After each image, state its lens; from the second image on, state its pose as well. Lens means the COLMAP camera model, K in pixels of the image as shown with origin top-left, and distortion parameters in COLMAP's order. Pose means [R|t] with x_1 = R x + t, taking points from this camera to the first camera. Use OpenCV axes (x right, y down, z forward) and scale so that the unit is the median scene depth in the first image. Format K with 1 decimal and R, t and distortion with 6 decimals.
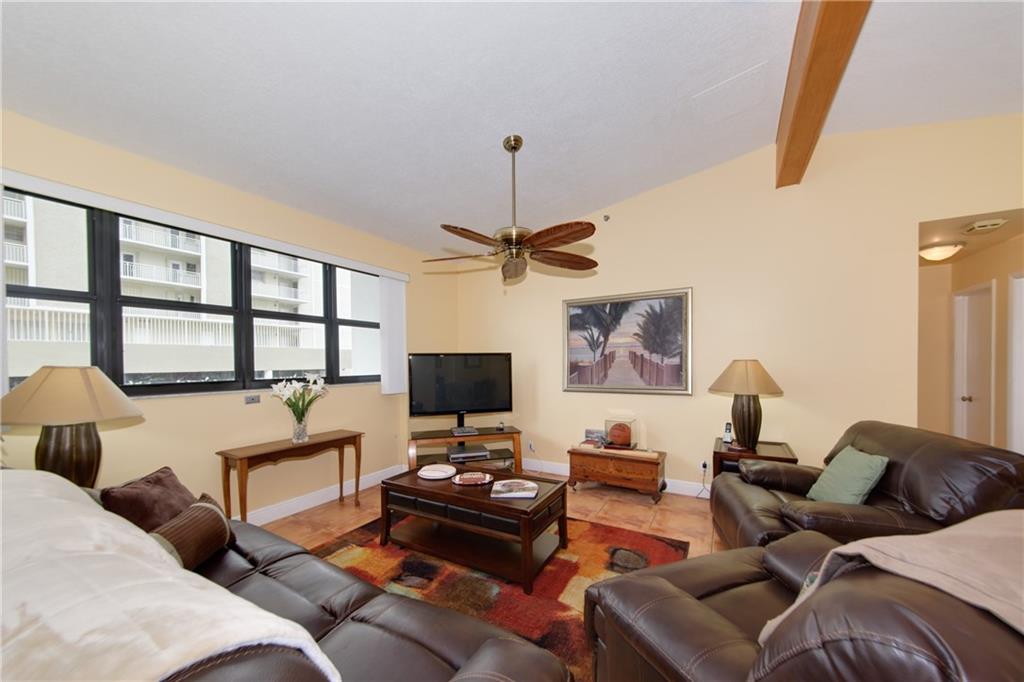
lens RADIAL K [[369.5, 0, 513.2], [0, 369.5, 370.4], [0, 0, 1]] dist [0.003558, -0.000164]
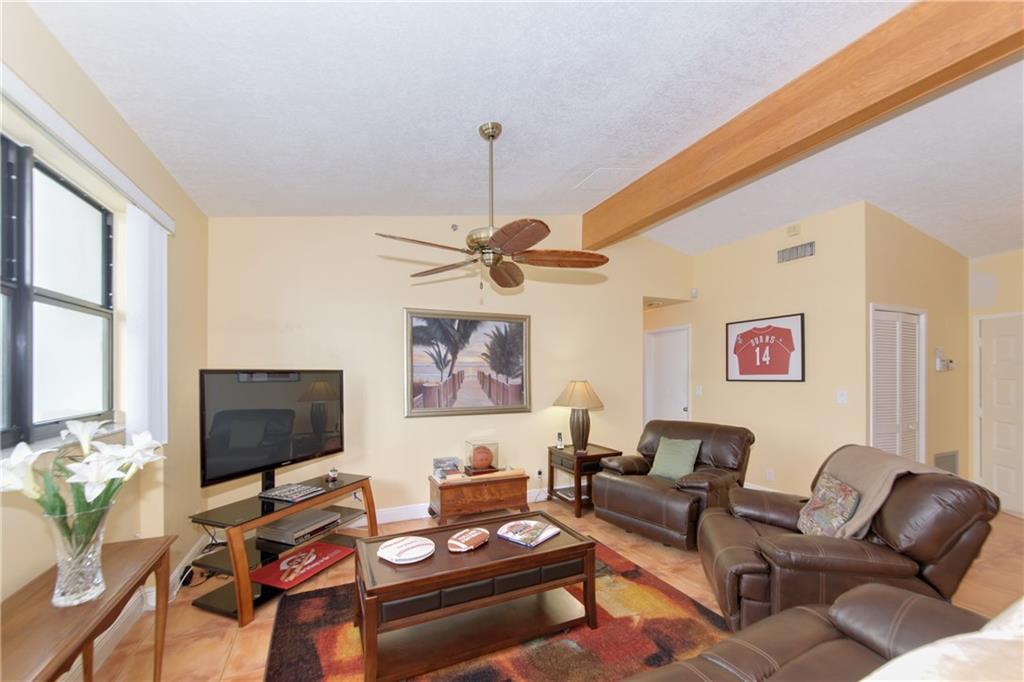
lens RADIAL K [[413.8, 0, 519.4], [0, 413.8, 375.0], [0, 0, 1]] dist [-0.012037, 0.000454]
pose [[0.573474, 0.006331, 0.819200, -0.510138], [0.013255, 0.999768, -0.017006, -0.021601], [-0.819117, 0.020611, 0.573256, 0.283421]]
